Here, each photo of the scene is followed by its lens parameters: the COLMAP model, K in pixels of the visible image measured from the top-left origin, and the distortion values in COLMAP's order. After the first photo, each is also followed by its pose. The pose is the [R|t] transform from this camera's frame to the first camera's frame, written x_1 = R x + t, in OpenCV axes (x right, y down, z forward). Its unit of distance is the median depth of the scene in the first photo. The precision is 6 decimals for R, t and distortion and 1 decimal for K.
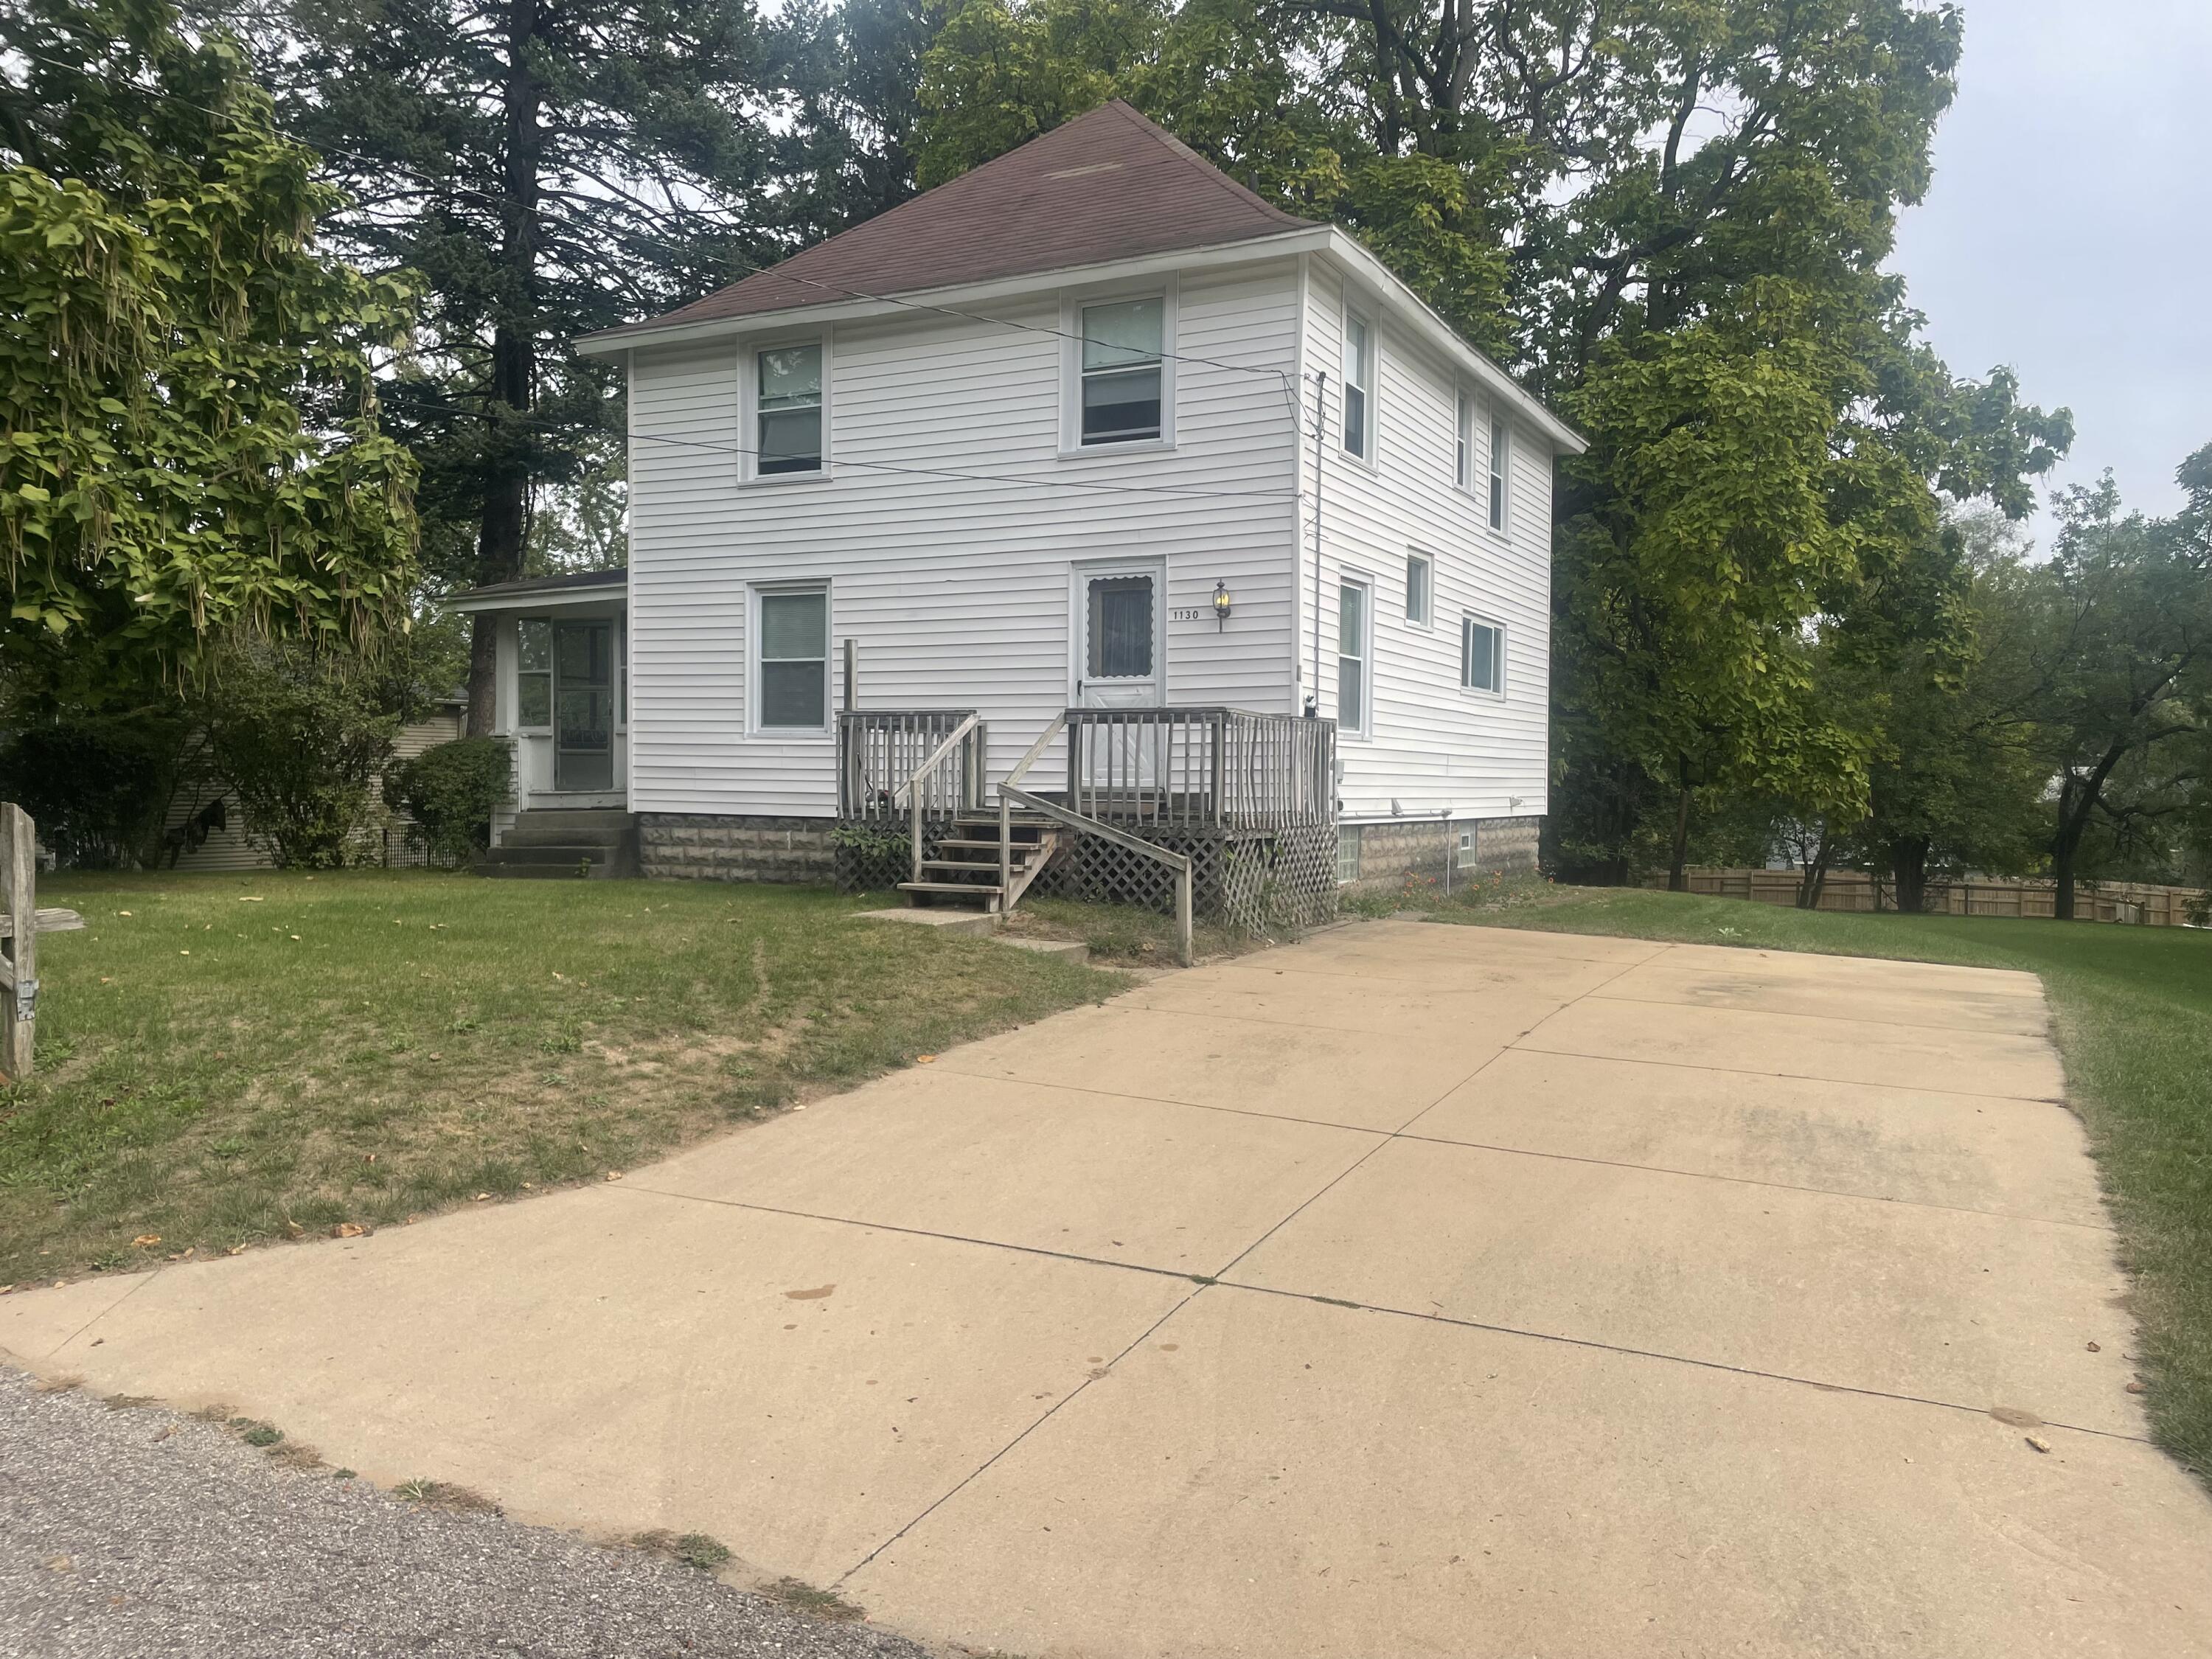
lens RADIAL K [[1646.6, 0, 1106.0], [0, 1646.6, 829.5], [0, 0, 1]] dist [-0.001832, -0.000547]
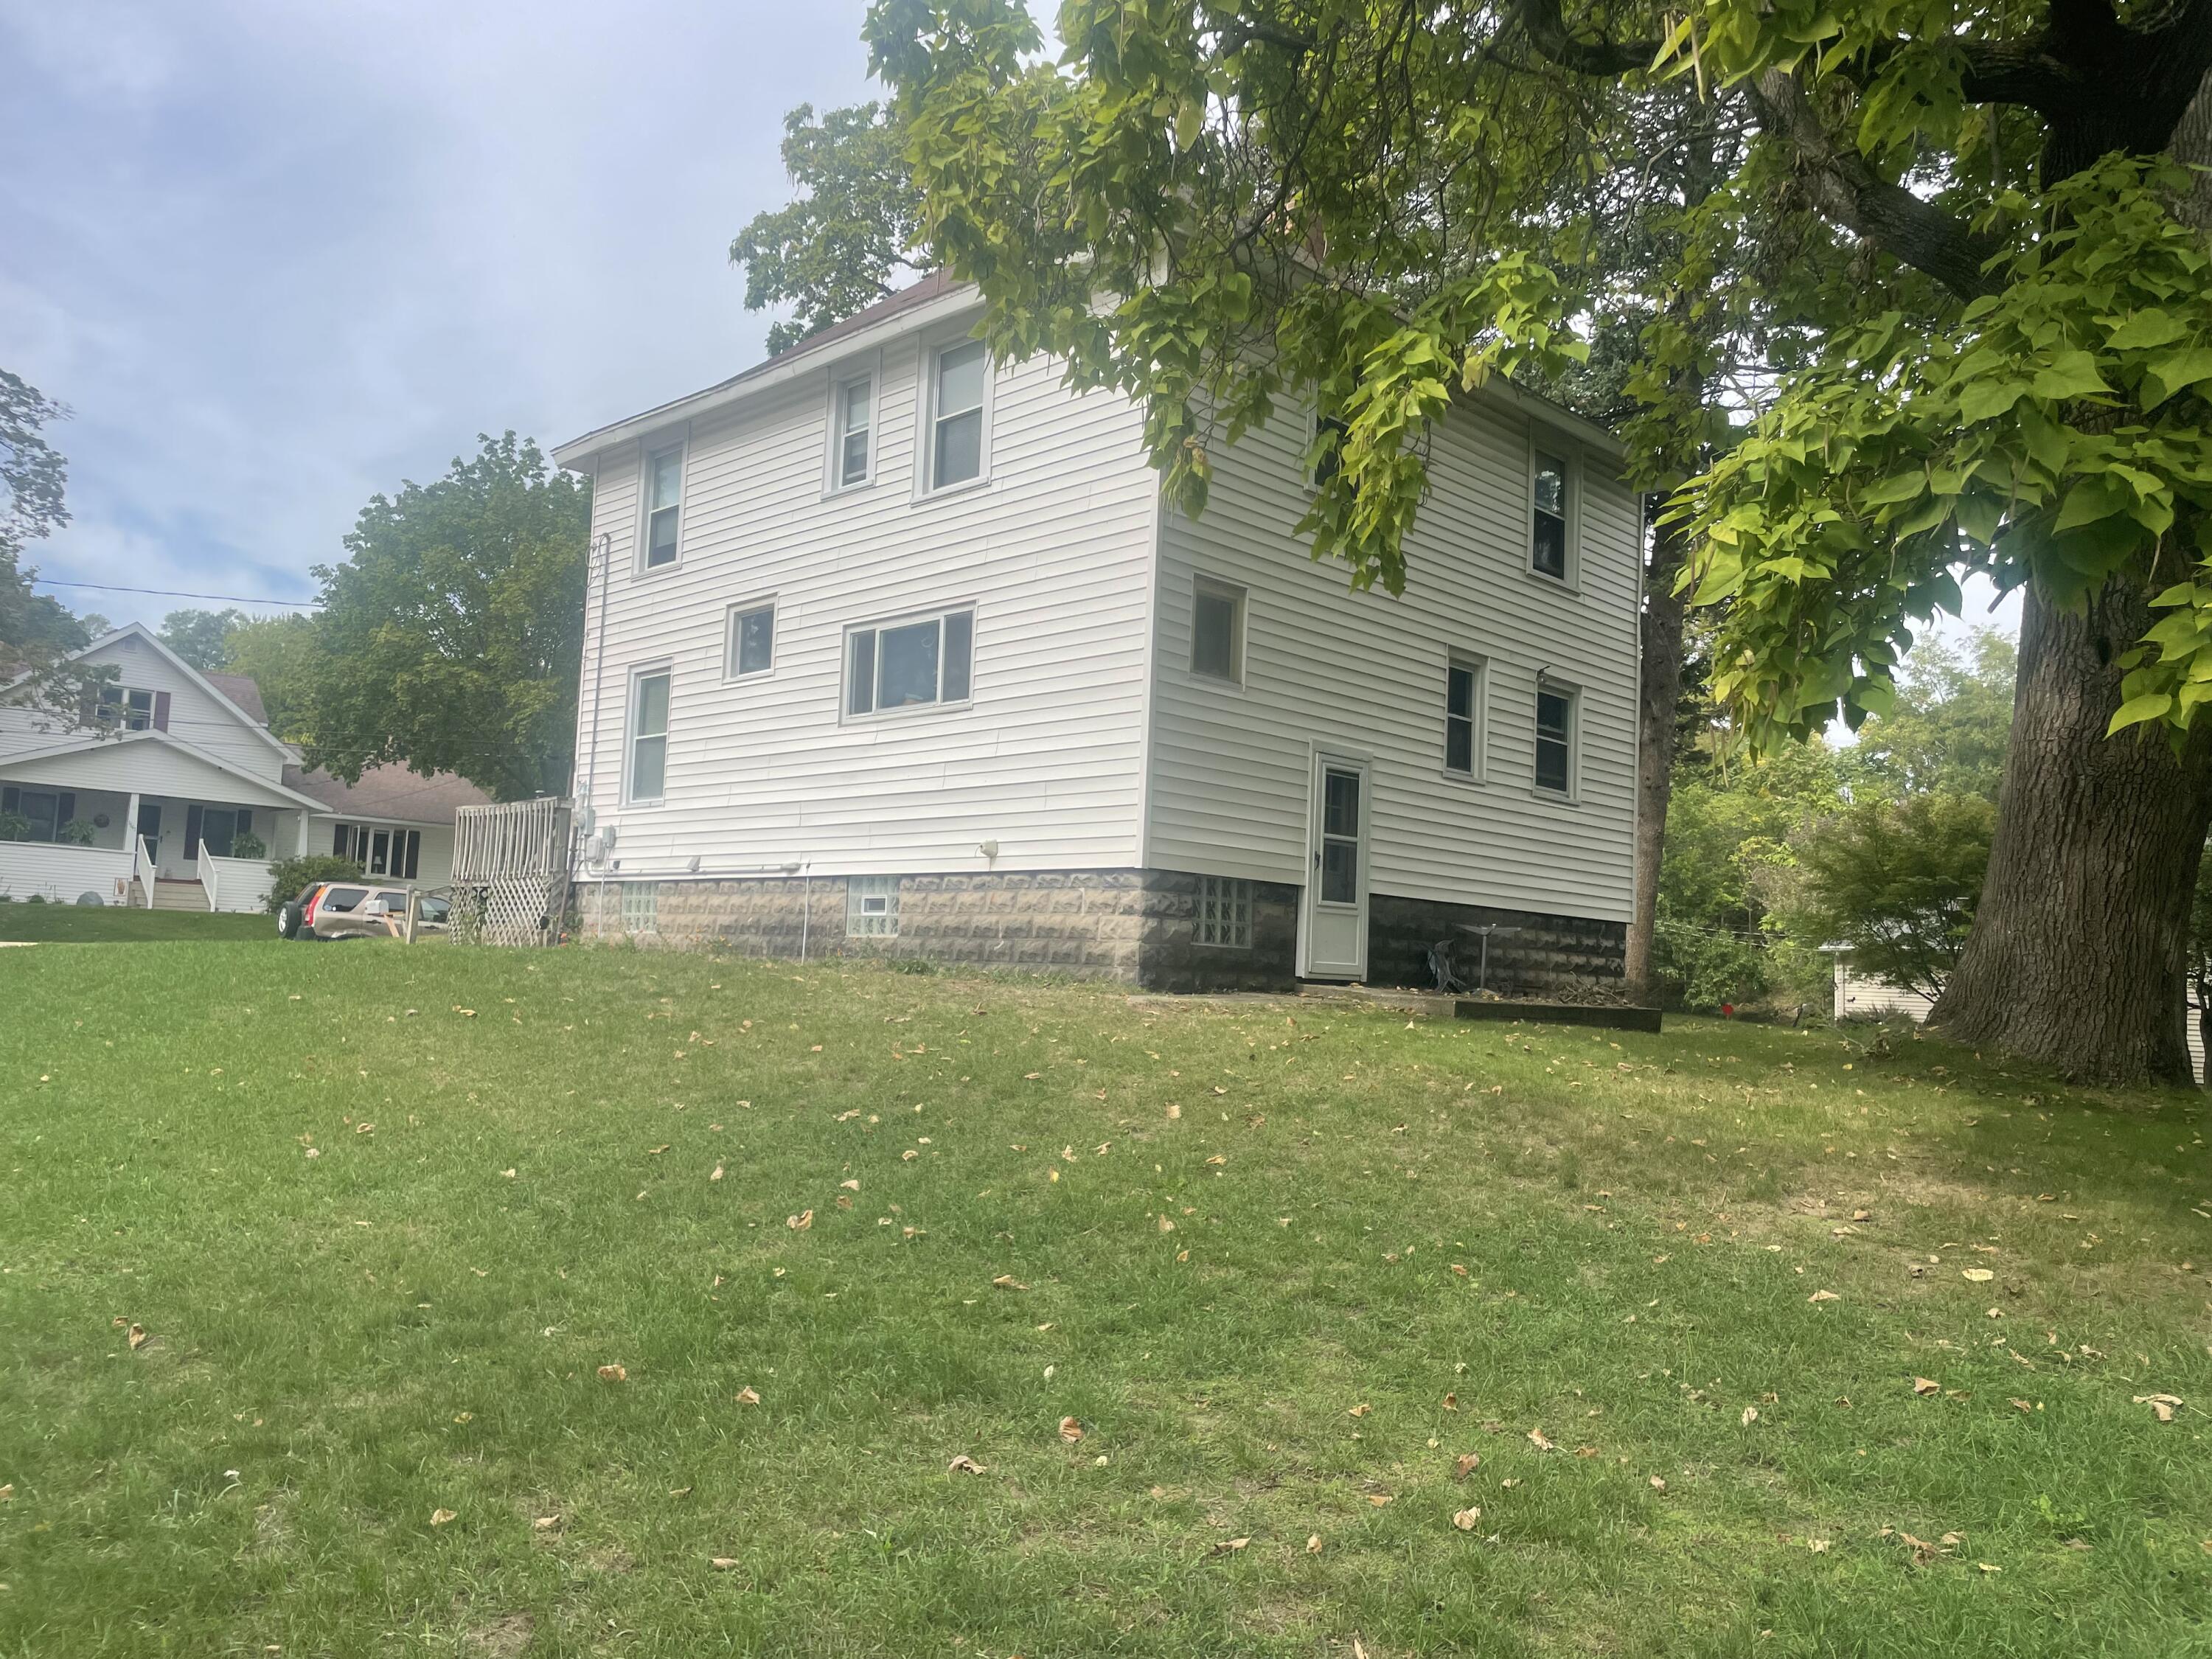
lens RADIAL K [[1646.6, 0, 1106.0], [0, 1646.6, 829.5], [0, 0, 1]] dist [-0.001832, -0.000547]
pose [[-0.272724, -0.122013, -0.954324, 0.971153], [-0.077352, 0.991495, -0.104660, 0.046645], [0.958978, 0.045276, -0.279843, 1.370441]]
